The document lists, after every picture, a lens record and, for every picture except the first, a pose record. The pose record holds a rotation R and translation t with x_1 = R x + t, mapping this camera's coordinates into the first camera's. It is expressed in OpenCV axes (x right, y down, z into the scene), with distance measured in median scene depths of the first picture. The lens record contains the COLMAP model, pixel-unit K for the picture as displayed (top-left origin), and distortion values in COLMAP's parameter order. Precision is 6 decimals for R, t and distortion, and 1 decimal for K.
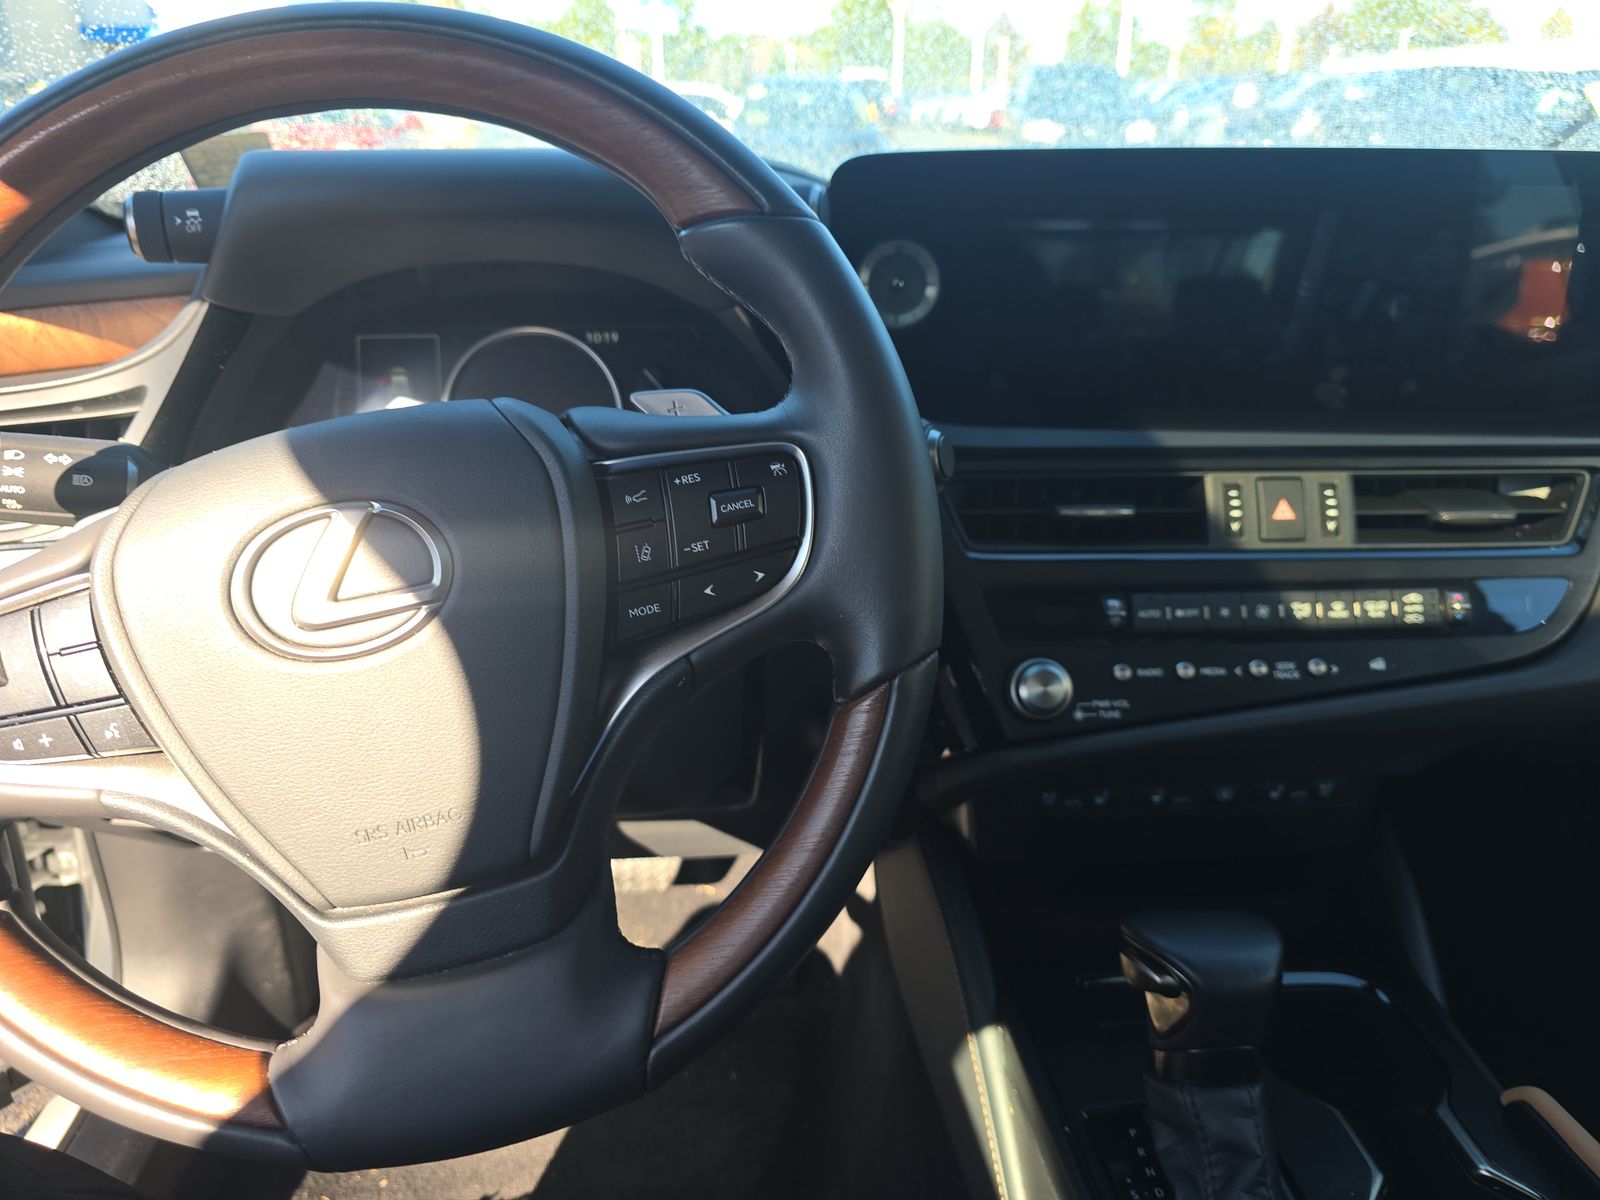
lens RADIAL K [[1138.3, 0, 800.0], [0, 1138.3, 600.0], [0, 0, 1]] dist [0.014955, -0.024401]
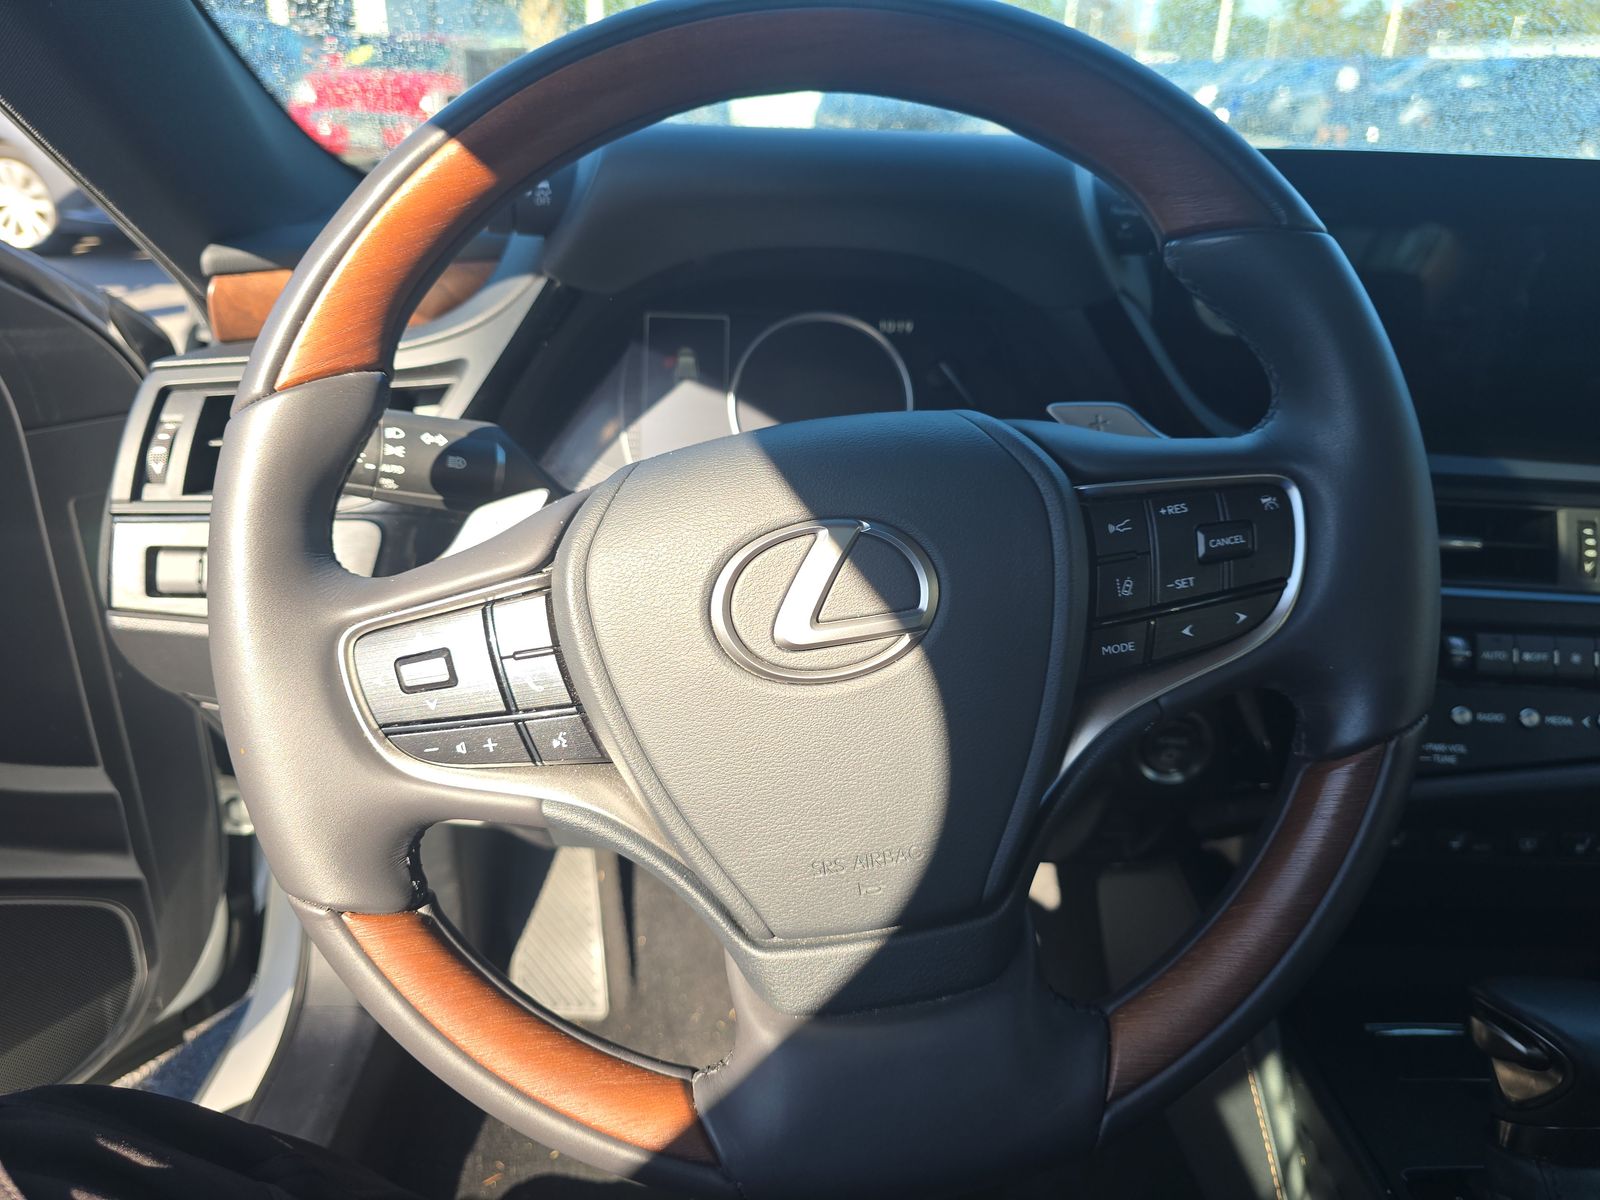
lens RADIAL K [[1138.3, 0, 800.0], [0, 1138.3, 600.0], [0, 0, 1]] dist [0.014955, -0.024401]
pose [[0.997123, 0.060713, -0.045389, -0.354496], [-0.059487, 0.997839, 0.027908, -0.040380], [0.046986, -0.025128, 0.998579, 0.053872]]
